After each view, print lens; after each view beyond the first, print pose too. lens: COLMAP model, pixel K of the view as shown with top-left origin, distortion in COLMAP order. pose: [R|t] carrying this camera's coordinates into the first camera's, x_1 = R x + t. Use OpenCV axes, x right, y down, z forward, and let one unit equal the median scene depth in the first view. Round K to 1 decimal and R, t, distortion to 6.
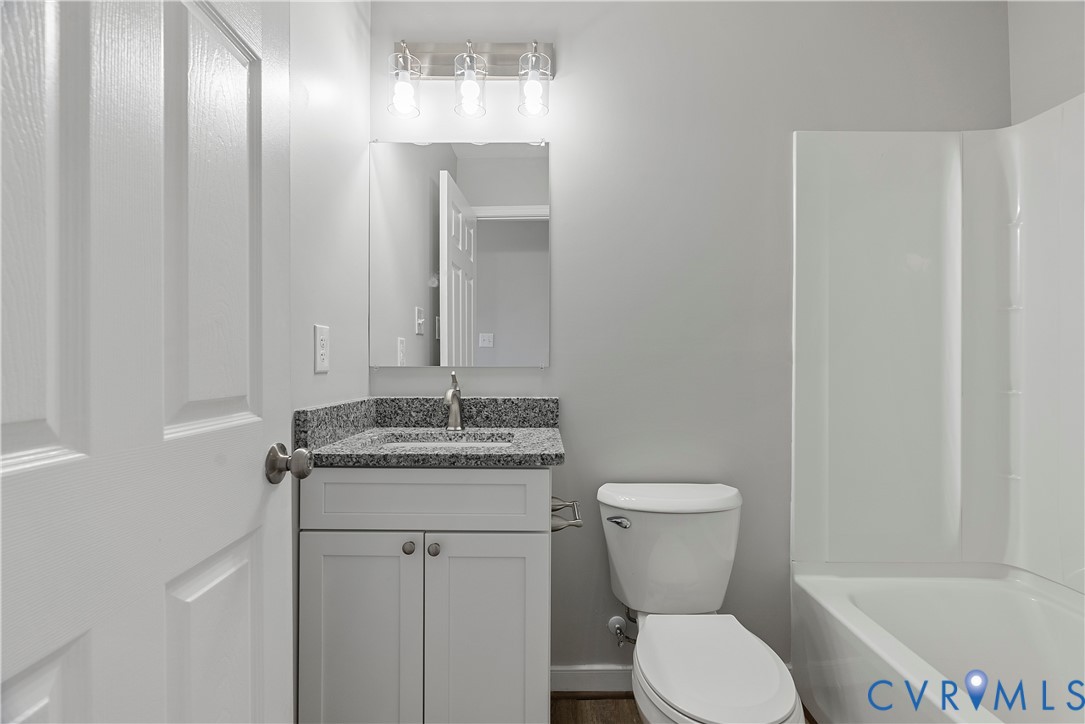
lens RADIAL K [[492.3, 0, 552.0], [0, 492.3, 361.7], [0, 0, 1]] dist [-0.009046, 0.003715]
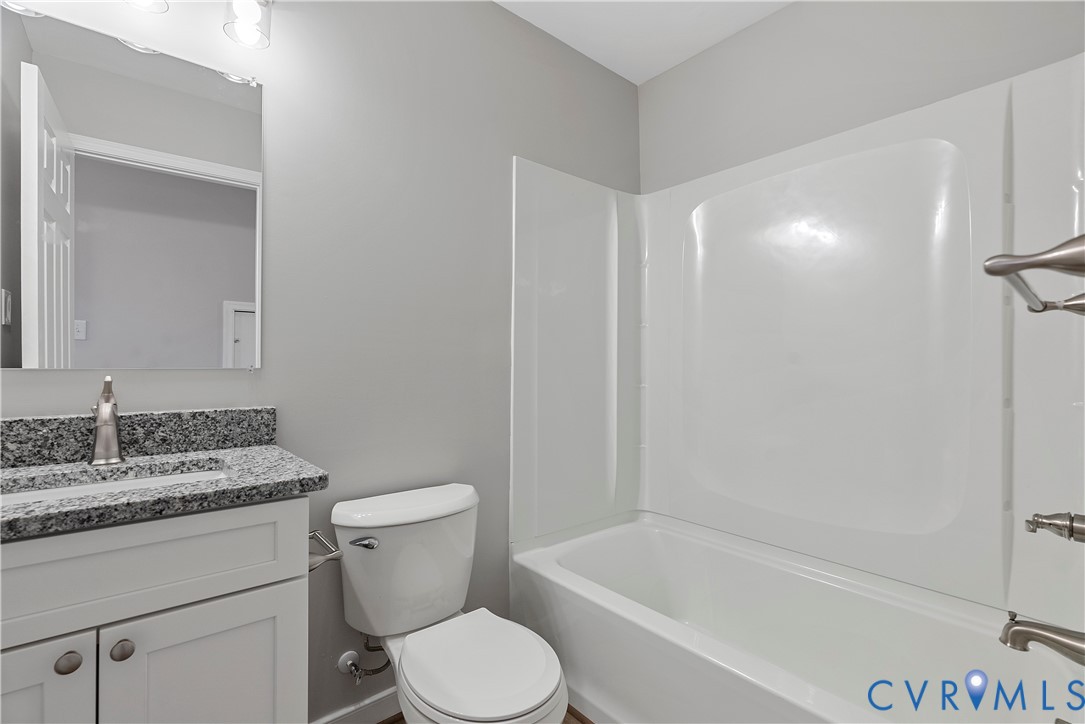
lens RADIAL K [[492.3, 0, 547.0], [0, 492.3, 362.5], [0, 0, 1]] dist [-0.009046, 0.003715]
pose [[0.762903, 0.004086, 0.646500, -0.174080], [-0.005271, 0.999986, -0.000100, -0.001716], [-0.646491, -0.003332, 0.762914, 0.106033]]
